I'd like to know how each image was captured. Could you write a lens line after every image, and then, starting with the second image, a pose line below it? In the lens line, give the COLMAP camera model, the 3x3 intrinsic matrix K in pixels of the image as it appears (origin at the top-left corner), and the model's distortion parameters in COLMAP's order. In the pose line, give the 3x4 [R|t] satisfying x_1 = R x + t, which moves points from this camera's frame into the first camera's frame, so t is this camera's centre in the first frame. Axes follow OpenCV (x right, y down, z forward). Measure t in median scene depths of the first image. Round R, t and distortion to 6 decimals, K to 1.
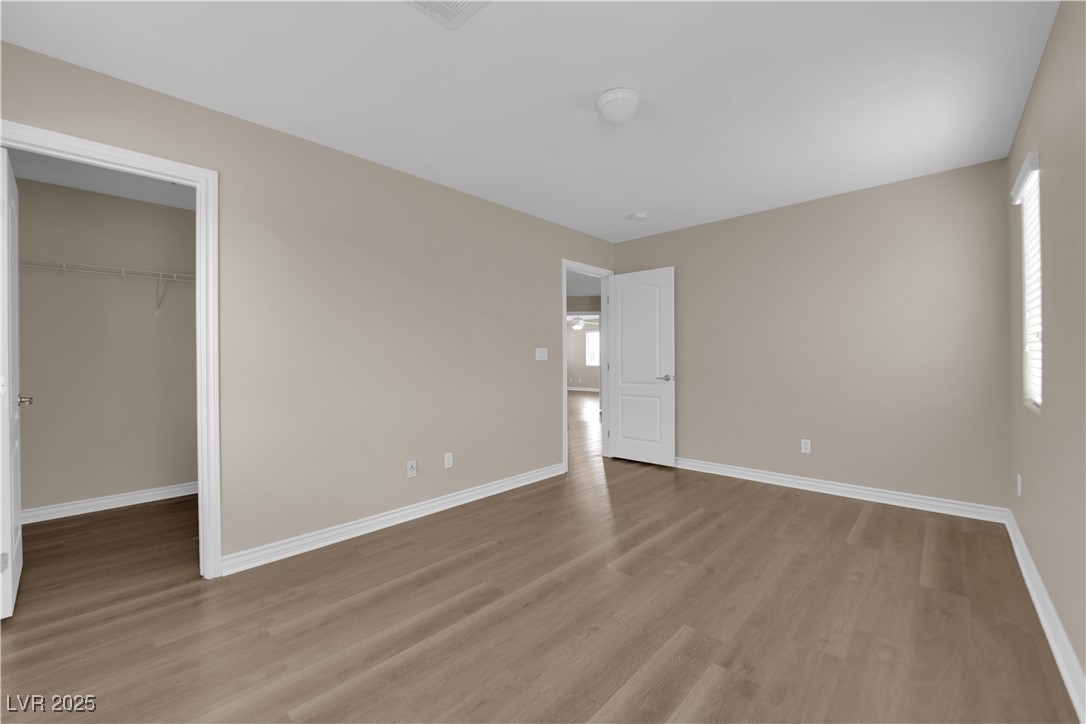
lens RADIAL K [[436.3, 0, 537.3], [0, 436.3, 360.7], [0, 0, 1]] dist [-0.009788, 0.000136]
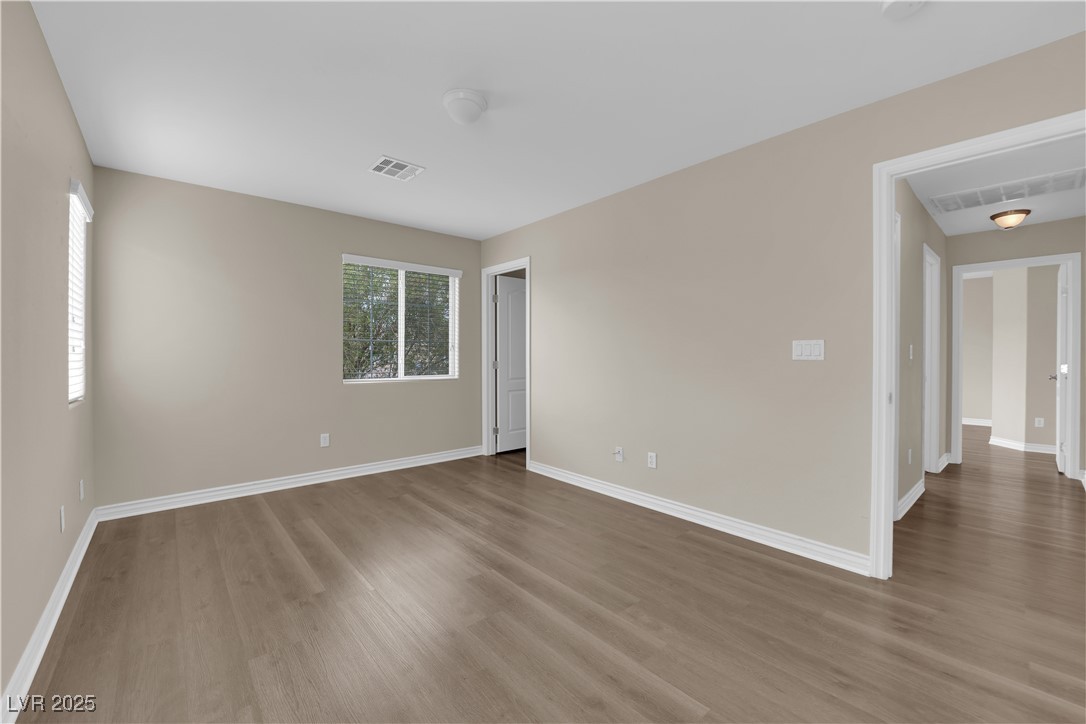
lens RADIAL K [[436.3, 0, 547.1], [0, 436.3, 357.6], [0, 0, 1]] dist [-0.009788, 0.000136]
pose [[-0.092195, 0.011188, -0.995678, 0.906139], [-0.006191, 0.999911, 0.011808, -0.011710], [0.995722, 0.007253, -0.092118, 0.985314]]
